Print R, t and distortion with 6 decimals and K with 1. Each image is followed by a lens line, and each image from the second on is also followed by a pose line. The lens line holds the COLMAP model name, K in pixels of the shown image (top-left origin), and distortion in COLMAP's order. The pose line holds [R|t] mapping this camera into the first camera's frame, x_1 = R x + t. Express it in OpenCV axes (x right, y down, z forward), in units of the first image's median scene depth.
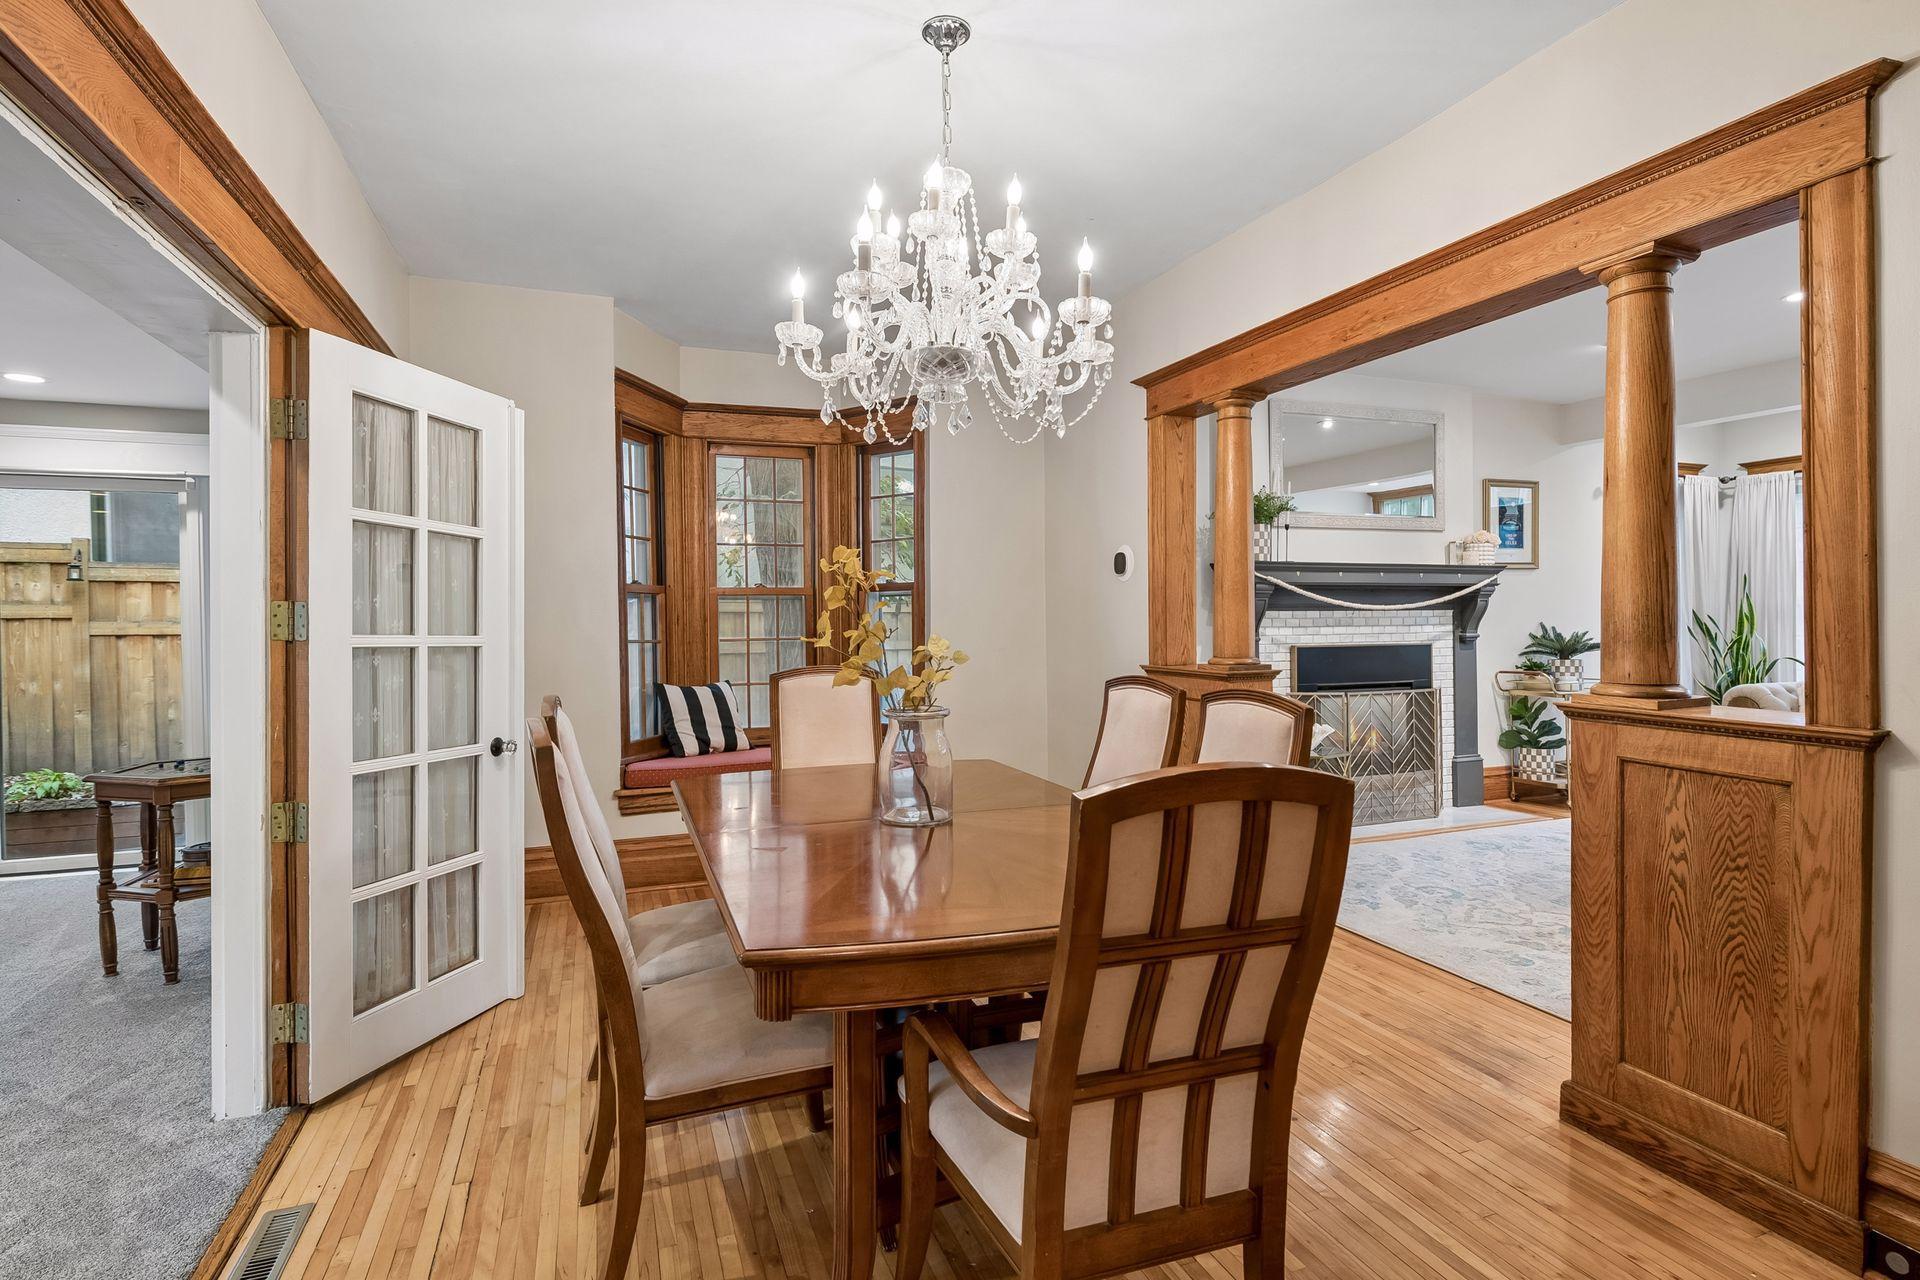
lens RADIAL K [[952.3, 0, 964.9], [0, 952.3, 629.7], [0, 0, 1]] dist [-0.000909, -0.001004]
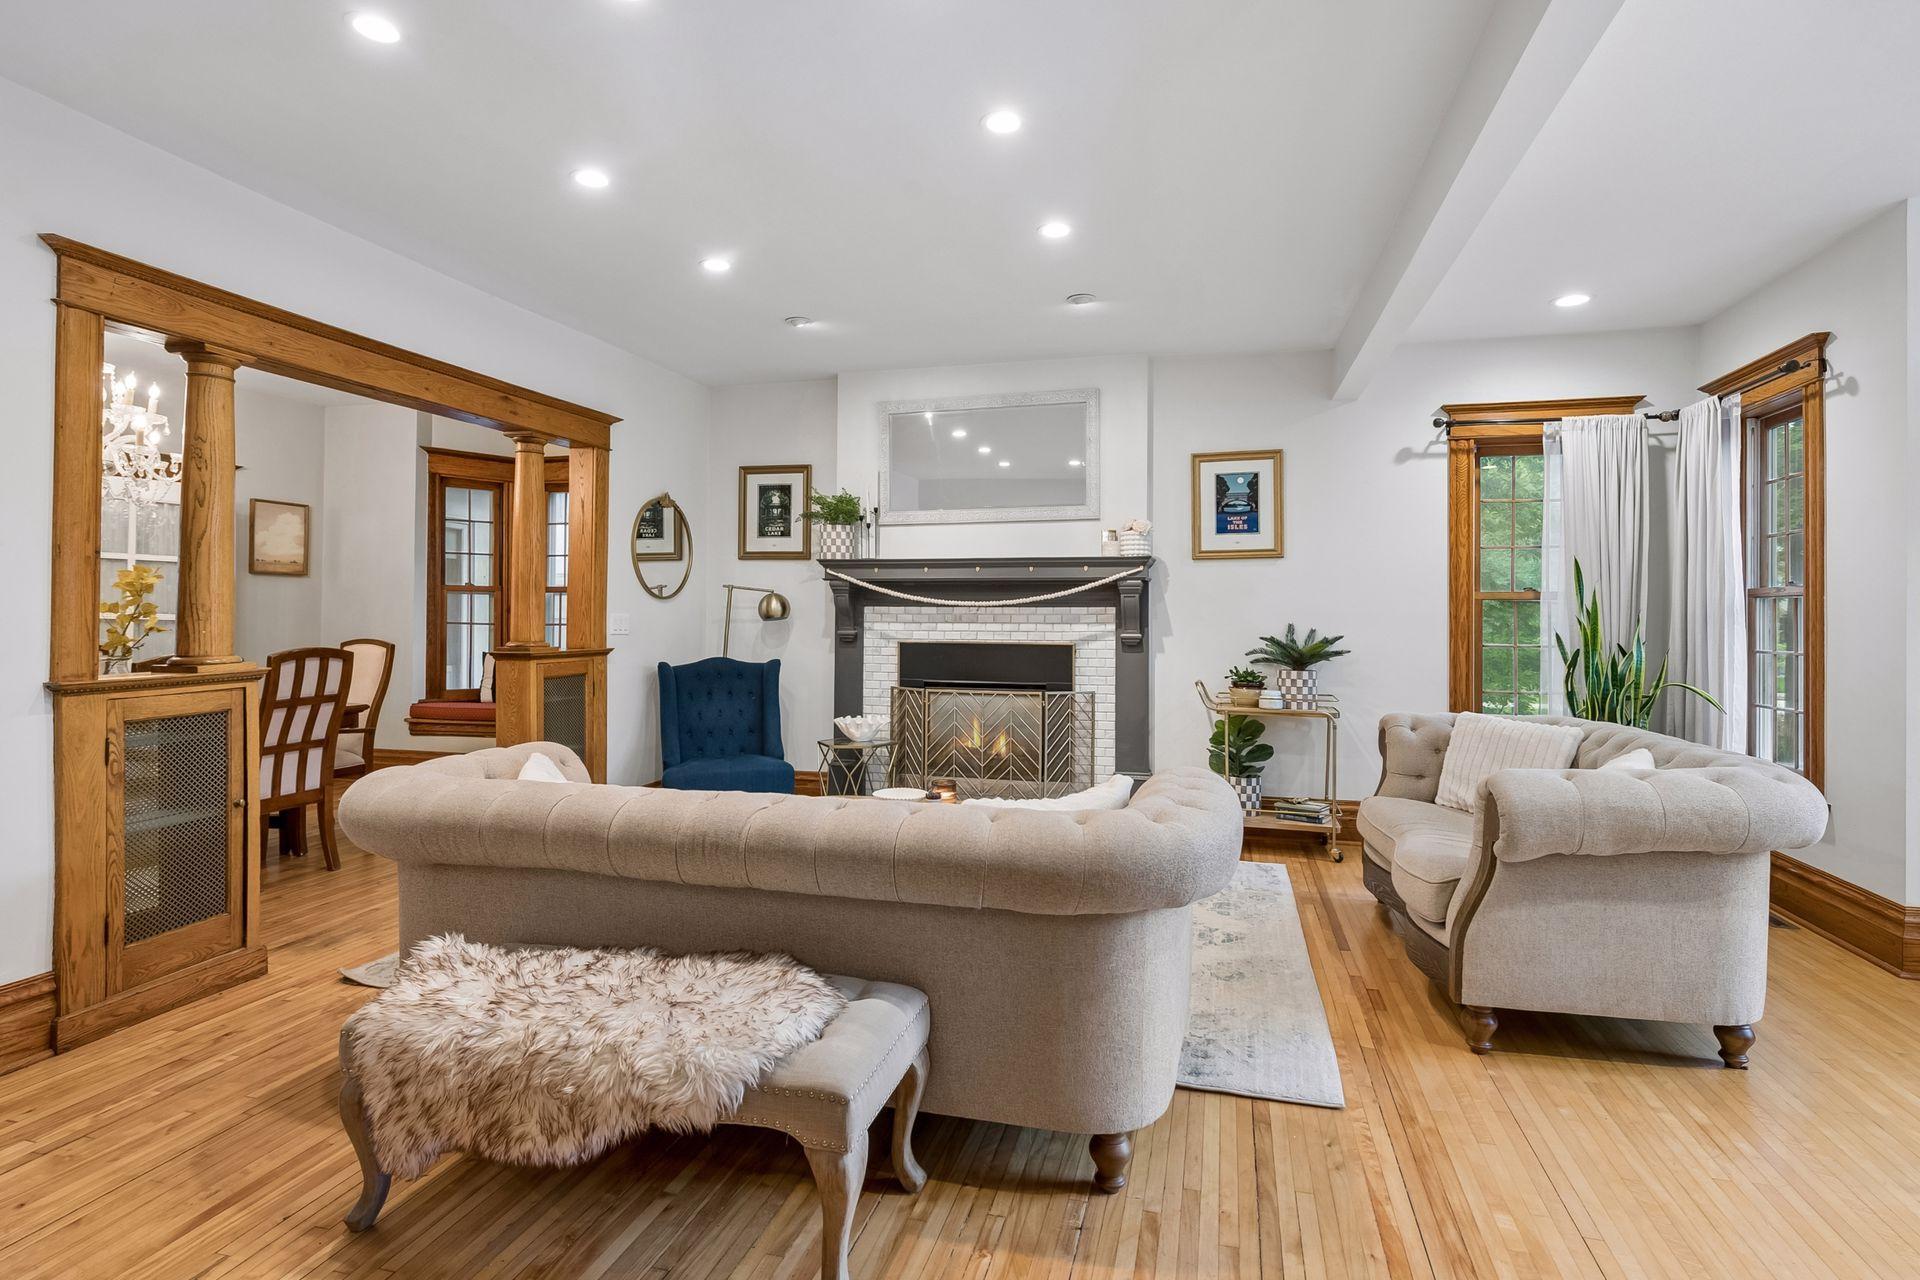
lens RADIAL K [[952.3, 0, 954.7], [0, 952.3, 620.9], [0, 0, 1]] dist [-0.000909, -0.001004]
pose [[0.801826, 0.014784, -0.597375, 0.945244], [-0.018137, 0.999835, 0.000401, -0.005547], [0.597282, 0.010513, 0.801962, 0.203590]]
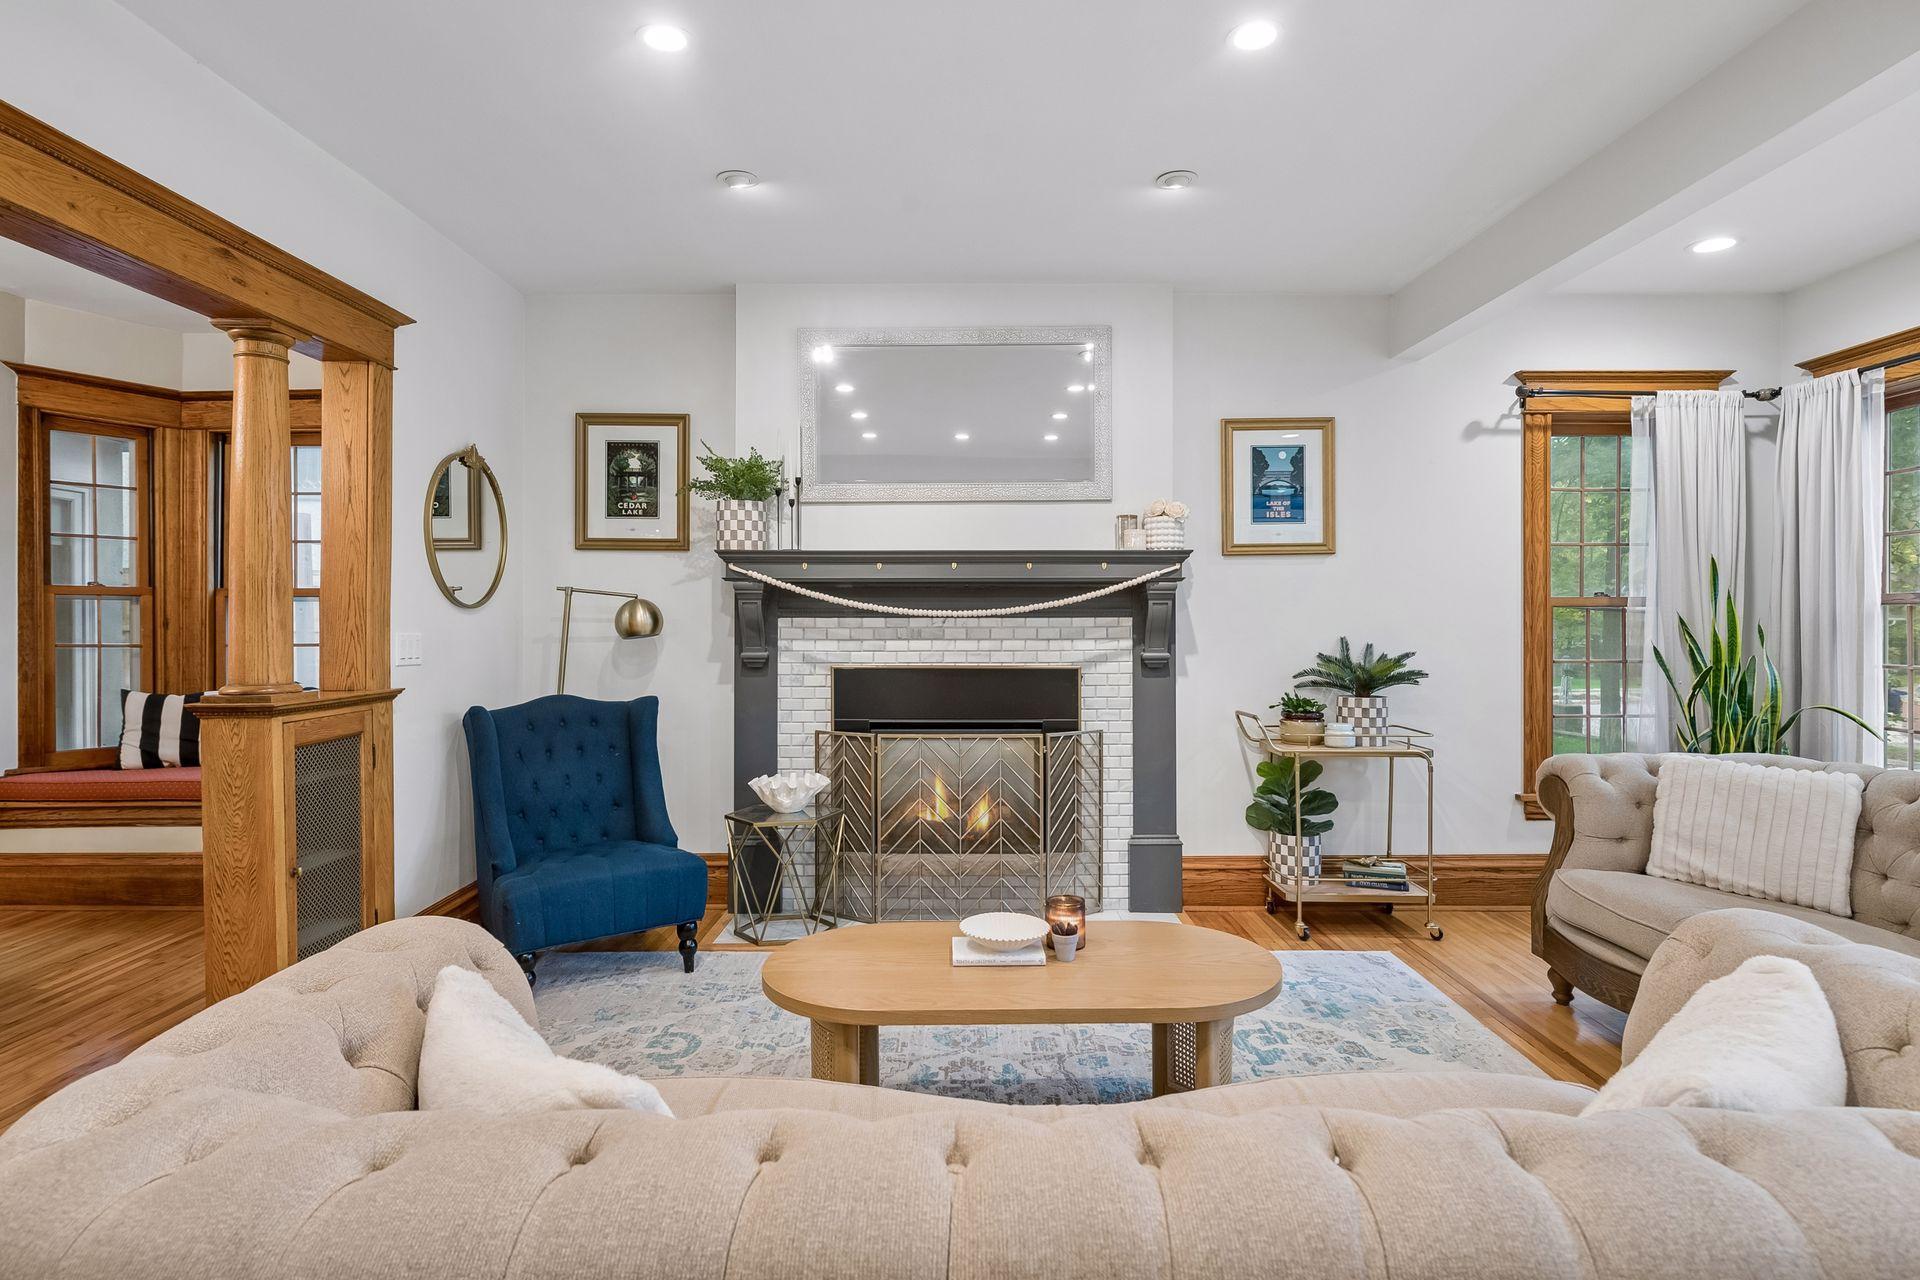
lens RADIAL K [[1017.6, 0, 951.5], [0, 1017.6, 630.7], [0, 0, 1]] dist [-0.002262, 0.001015]
pose [[0.929983, 0.010051, -0.367466, 0.673561], [-0.009934, 0.999948, 0.002208, -0.011886], [0.367469, 0.001597, 0.930034, 0.293626]]
